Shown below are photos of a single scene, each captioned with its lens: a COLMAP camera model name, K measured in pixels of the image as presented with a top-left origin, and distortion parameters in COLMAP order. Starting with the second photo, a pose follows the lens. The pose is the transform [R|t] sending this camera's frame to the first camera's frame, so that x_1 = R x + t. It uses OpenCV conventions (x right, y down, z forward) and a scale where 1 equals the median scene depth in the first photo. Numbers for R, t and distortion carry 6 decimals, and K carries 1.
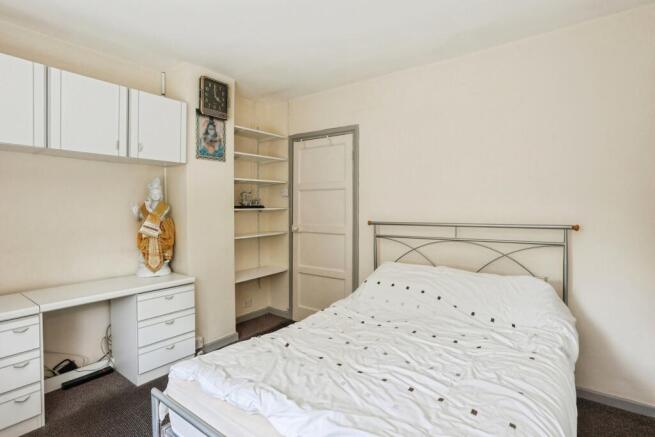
lens RADIAL K [[331.5, 0, 330.8], [0, 331.5, 216.3], [0, 0, 1]] dist [-0.001968, 0.001040]
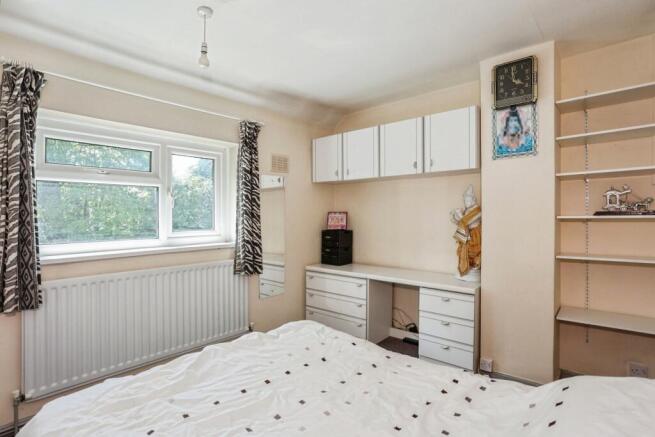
lens RADIAL K [[331.5, 0, 331.4], [0, 331.5, 216.4], [0, 0, 1]] dist [-0.001968, 0.001040]
pose [[-0.066632, 0.000546, -0.997777, 0.522677], [-0.028100, 0.999602, 0.002424, -0.010139], [0.997382, 0.028199, -0.066590, 0.623061]]
